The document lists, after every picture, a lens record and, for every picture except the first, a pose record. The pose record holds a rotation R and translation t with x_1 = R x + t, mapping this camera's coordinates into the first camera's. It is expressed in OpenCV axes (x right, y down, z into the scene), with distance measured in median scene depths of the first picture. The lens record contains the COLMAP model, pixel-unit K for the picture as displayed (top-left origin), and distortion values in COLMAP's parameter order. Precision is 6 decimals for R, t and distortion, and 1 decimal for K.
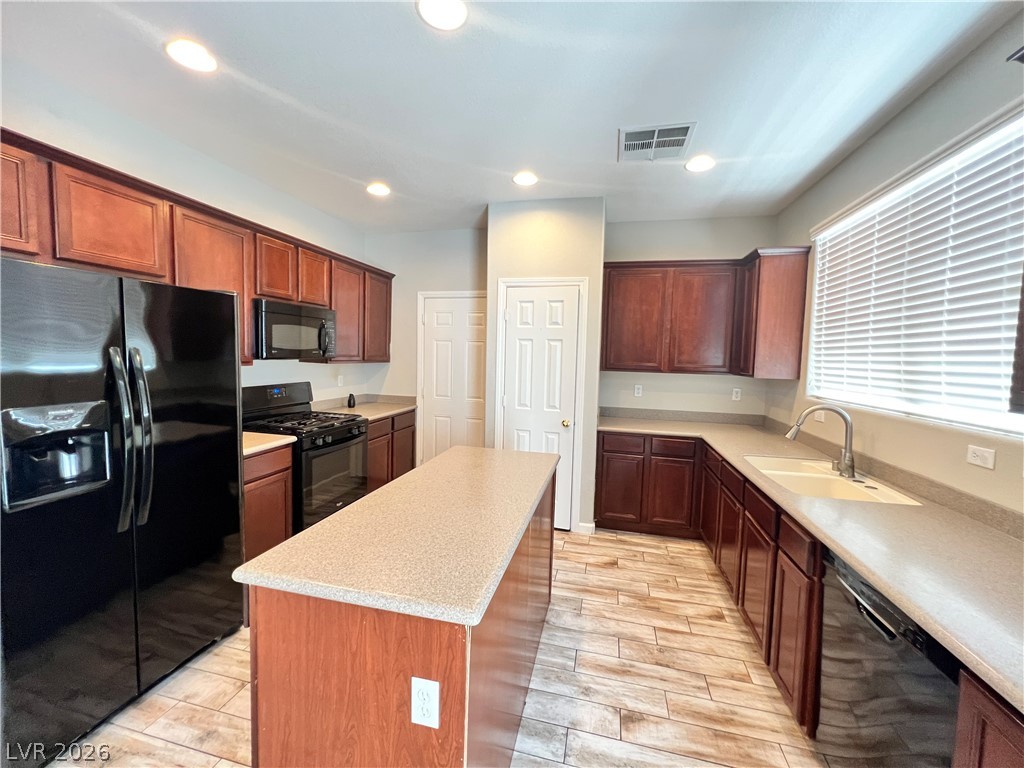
lens RADIAL K [[409.3, 0, 512.1], [0, 409.3, 380.7], [0, 0, 1]] dist [0.001253, 0.000189]
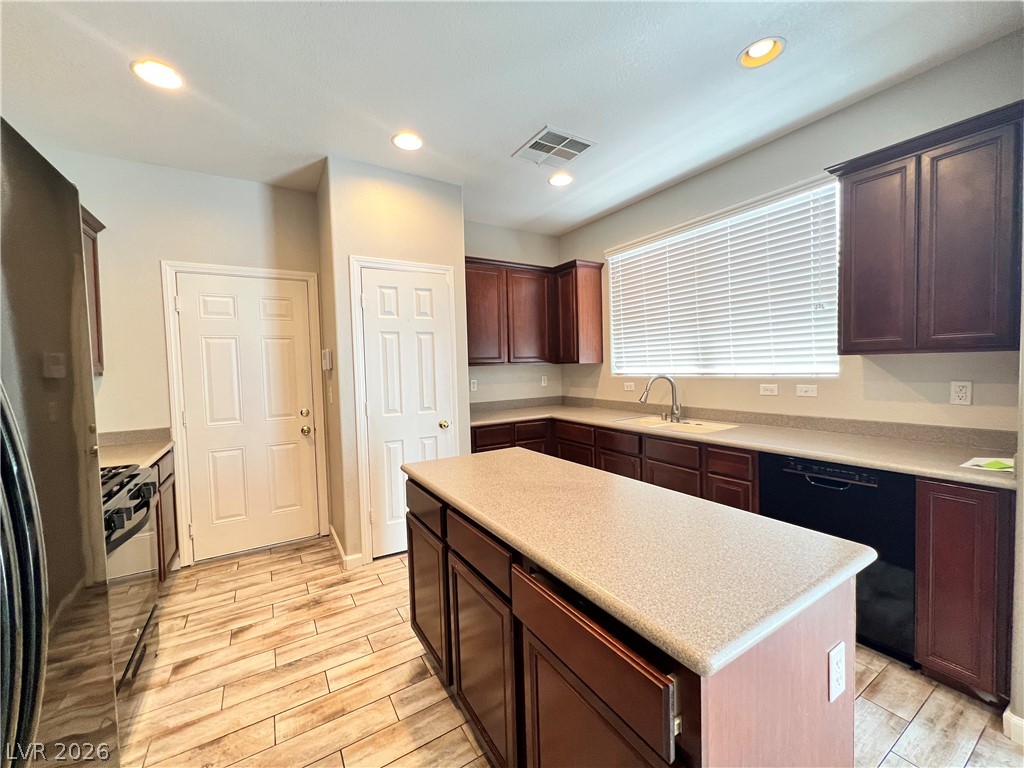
lens RADIAL K [[409.3, 0, 510.2], [0, 409.3, 380.5], [0, 0, 1]] dist [0.001253, 0.000189]
pose [[0.706650, -0.072889, 0.703799, -0.484620], [0.091655, 0.995729, 0.011096, 0.013058], [-0.701601, 0.056666, 0.710313, 0.293540]]
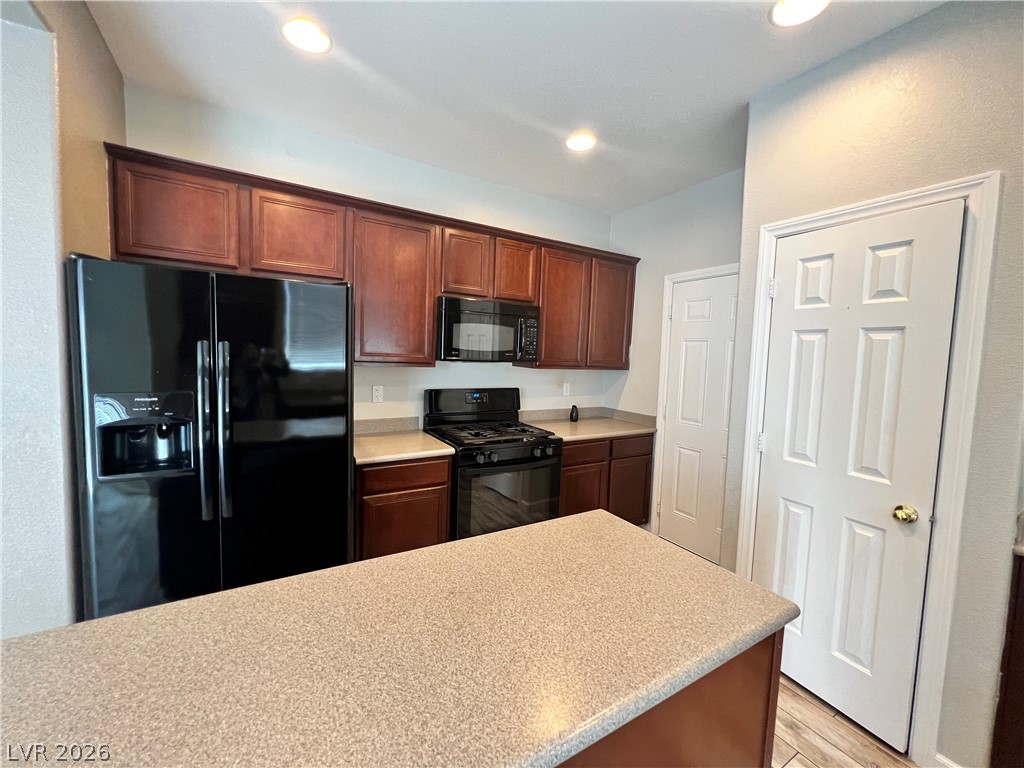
lens RADIAL K [[409.3, 0, 512.1], [0, 409.3, 381.6], [0, 0, 1]] dist [0.001253, 0.000189]
pose [[0.705104, 0.047675, -0.707499, 0.169798], [-0.063714, 0.997961, 0.003750, -0.017839], [0.706235, 0.042434, 0.706704, 0.453079]]
